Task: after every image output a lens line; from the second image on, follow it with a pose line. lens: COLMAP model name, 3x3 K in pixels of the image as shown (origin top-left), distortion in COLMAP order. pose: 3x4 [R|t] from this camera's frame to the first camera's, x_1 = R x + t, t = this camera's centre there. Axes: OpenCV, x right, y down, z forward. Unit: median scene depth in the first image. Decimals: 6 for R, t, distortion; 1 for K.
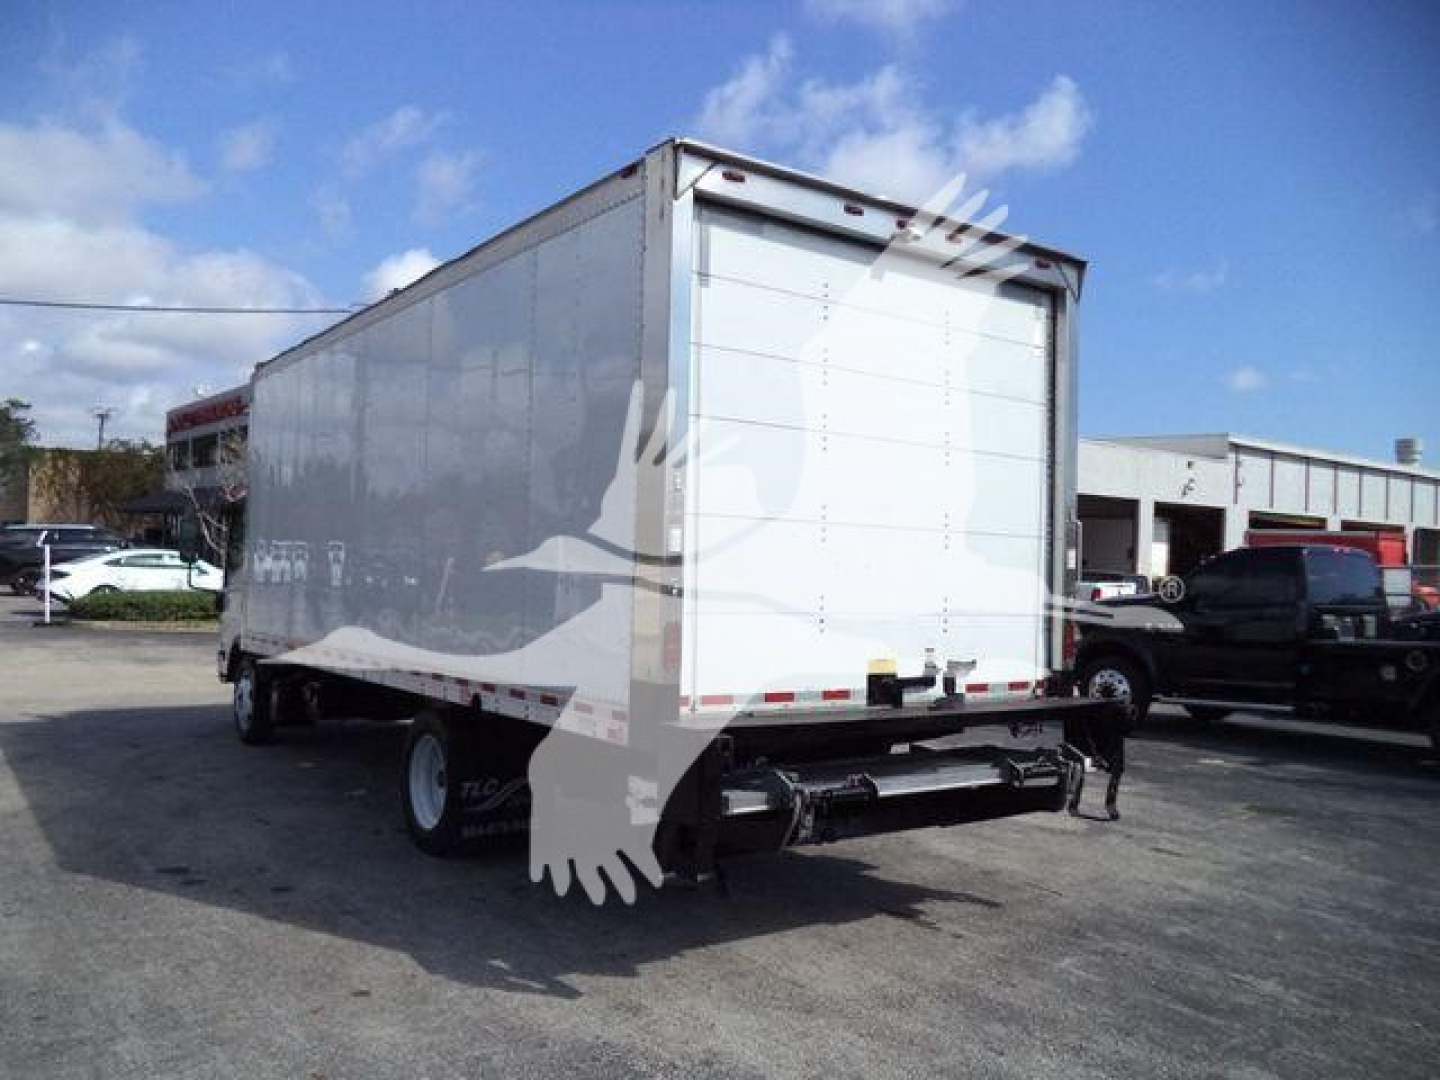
lens RADIAL K [[1178.5, 0, 733.3], [0, 1178.5, 548.0], [0, 0, 1]] dist [-0.032616, 0.009580]
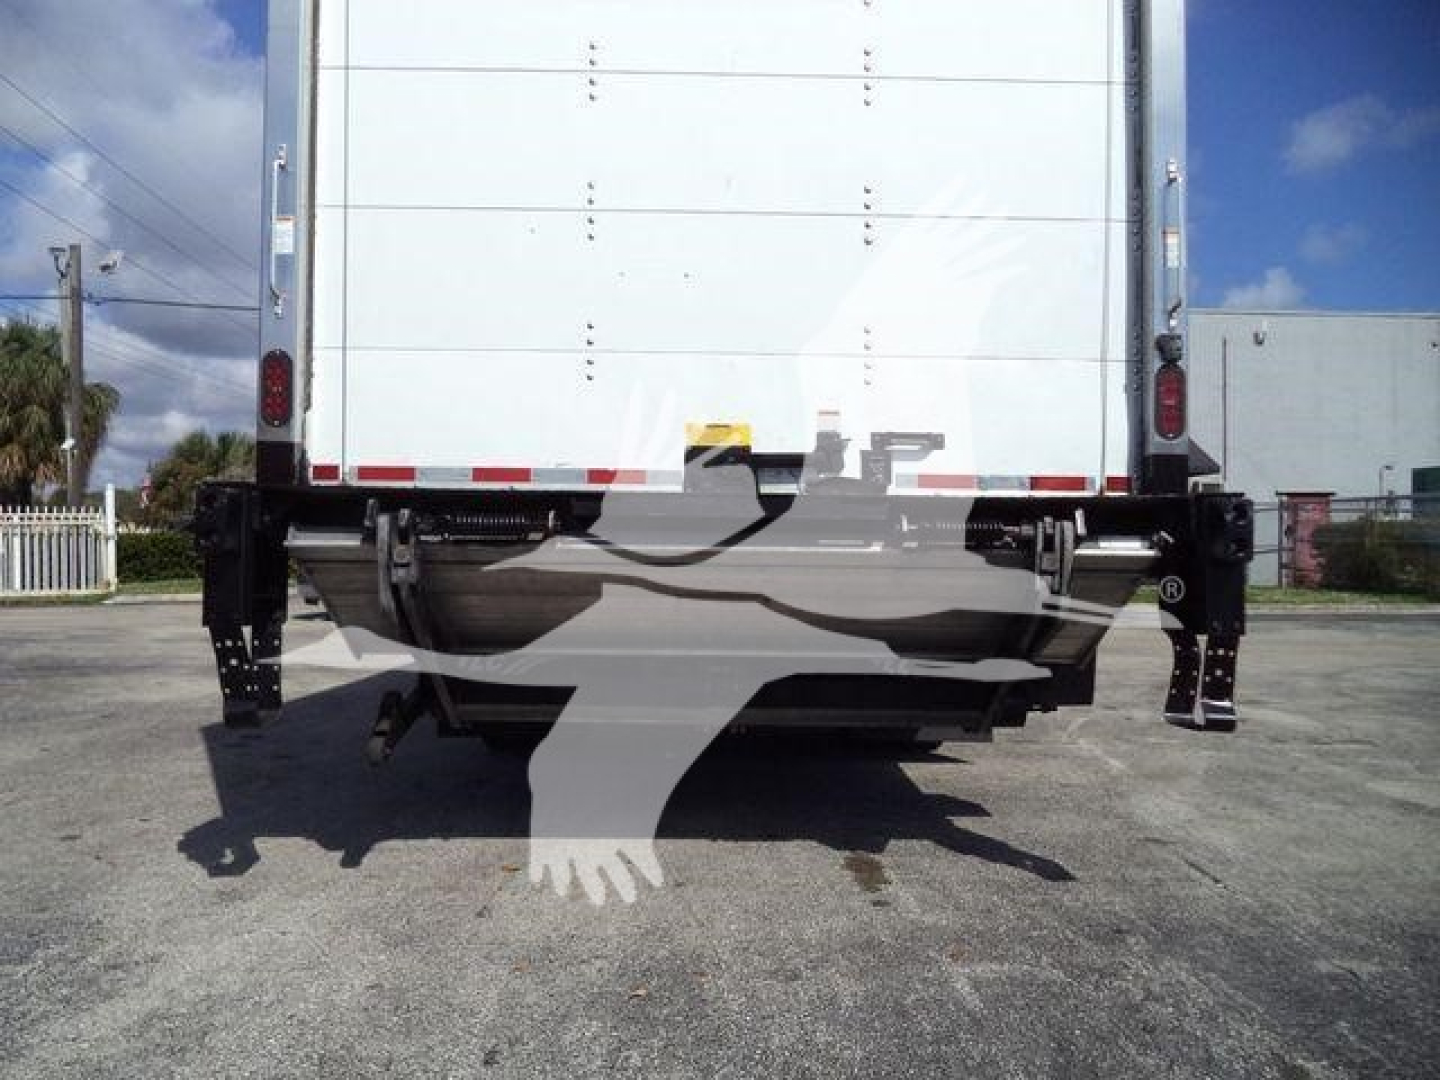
lens RADIAL K [[1178.5, 0, 717.6], [0, 1178.5, 544.7], [0, 0, 1]] dist [-0.032616, 0.009580]
pose [[0.816414, -0.033265, -0.576508, 0.479869], [0.025483, 0.999442, -0.021580, 0.171973], [0.576904, 0.002927, 0.816806, 0.501293]]
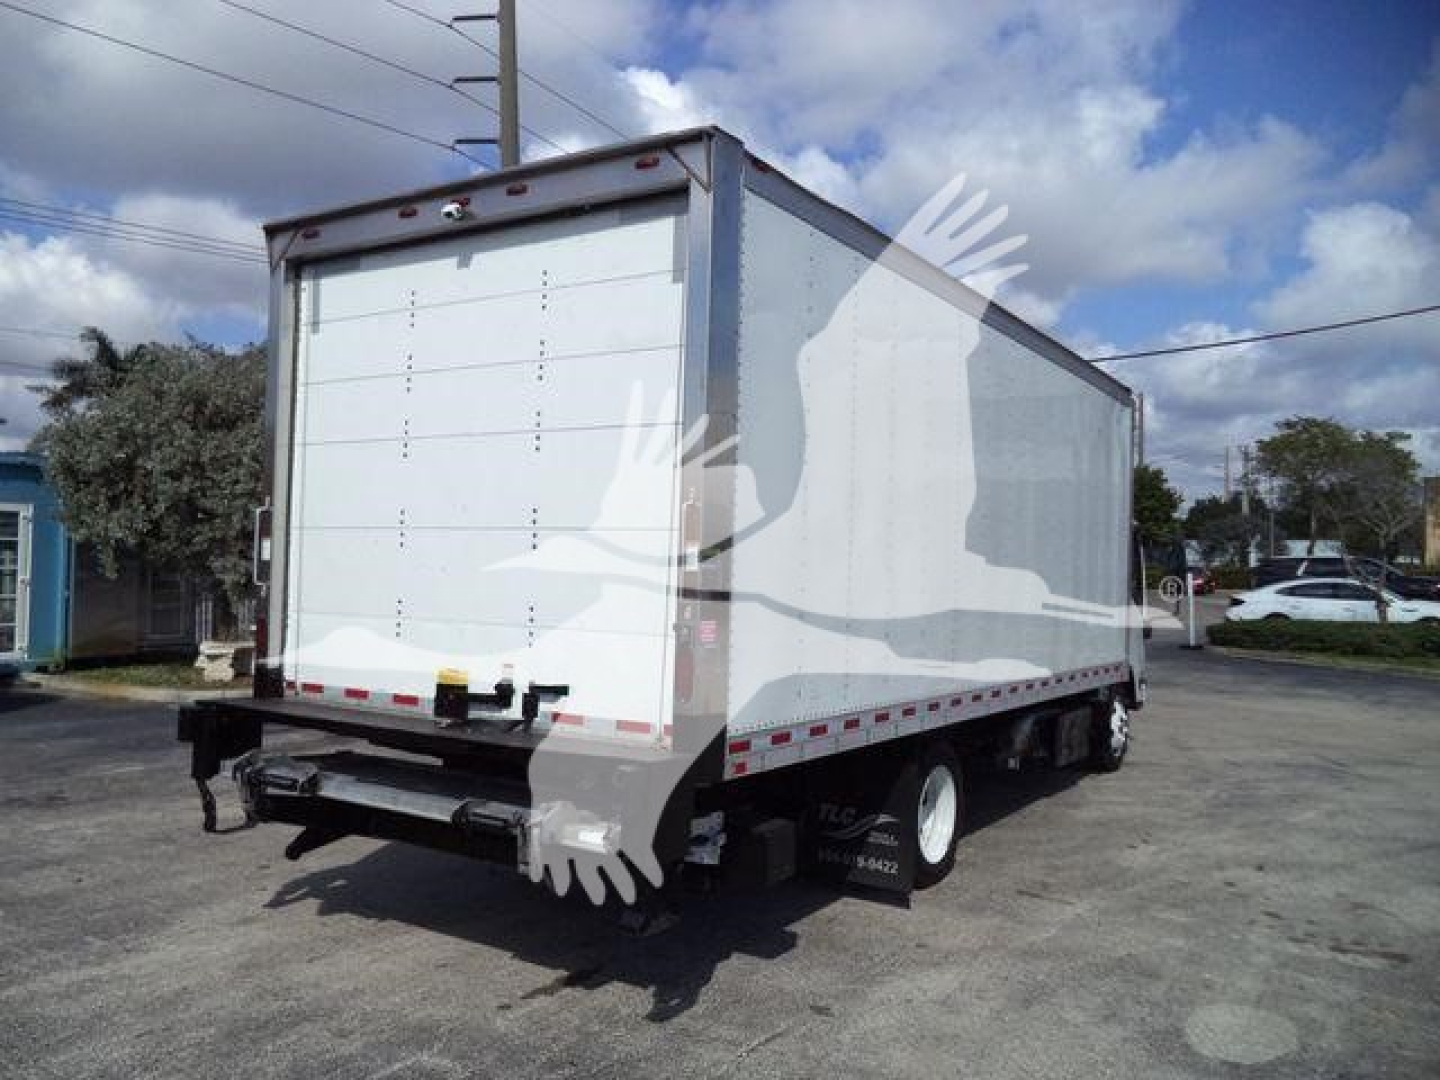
lens RADIAL K [[1178.5, 0, 709.6], [0, 1178.5, 544.8], [0, 0, 1]] dist [-0.032616, 0.009580]
pose [[0.344215, -0.038803, -0.938089, 1.084528], [0.007663, 0.999228, -0.038520, 0.033091], [0.938860, 0.006071, 0.344247, 0.875488]]
